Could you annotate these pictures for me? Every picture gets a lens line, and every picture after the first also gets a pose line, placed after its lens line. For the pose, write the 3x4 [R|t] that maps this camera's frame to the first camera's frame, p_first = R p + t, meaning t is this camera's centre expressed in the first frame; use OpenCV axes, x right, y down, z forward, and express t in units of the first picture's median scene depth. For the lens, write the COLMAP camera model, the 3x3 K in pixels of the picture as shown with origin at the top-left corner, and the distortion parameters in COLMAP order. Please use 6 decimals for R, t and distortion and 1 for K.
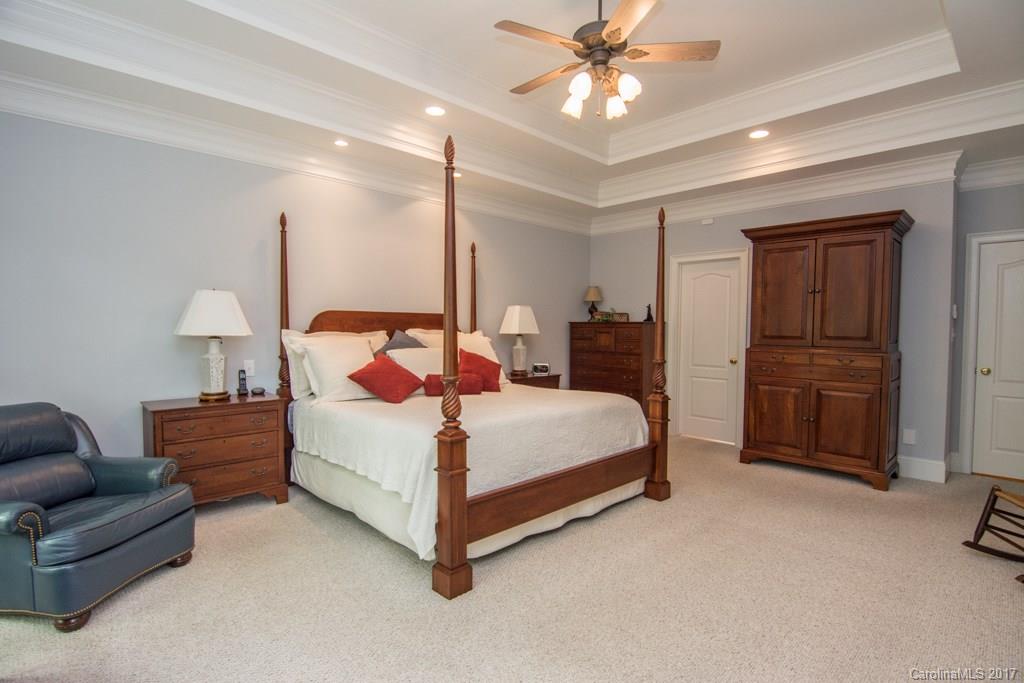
lens RADIAL K [[497.3, 0, 512.2], [0, 497.3, 346.6], [0, 0, 1]] dist [0.000527, -0.015393]
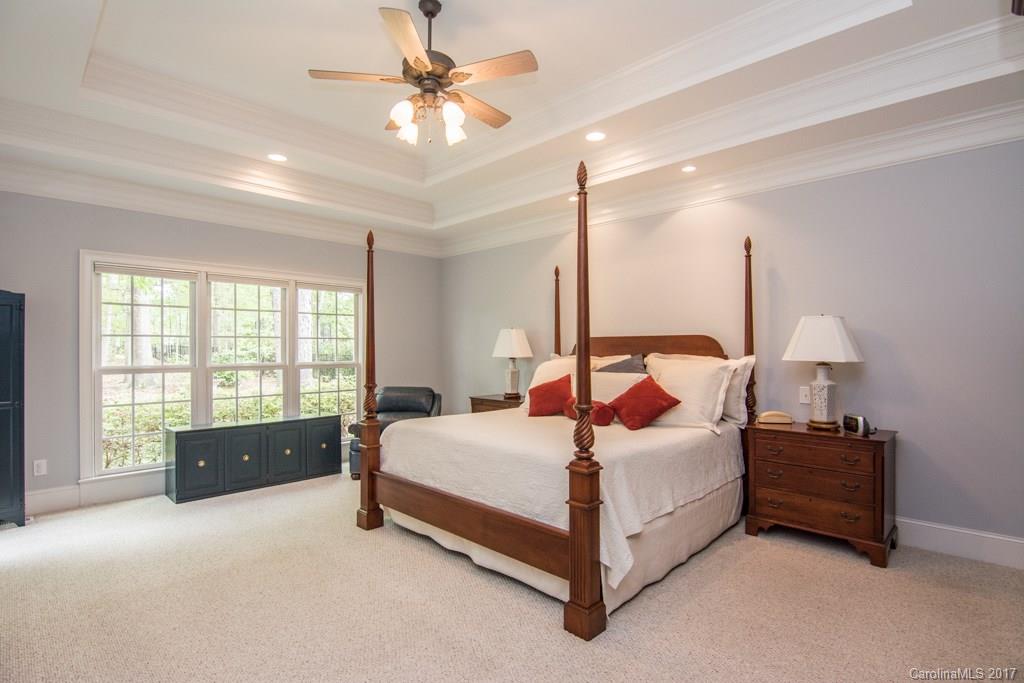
lens RADIAL K [[500.8, 0, 509.9], [0, 500.8, 344.9], [0, 0, 1]] dist [-0.000263, -0.015080]
pose [[0.023163, -0.019340, -0.999545, 0.838262], [-0.042301, 0.998898, -0.020308, -0.024782], [0.998836, 0.042752, 0.022319, 0.816356]]
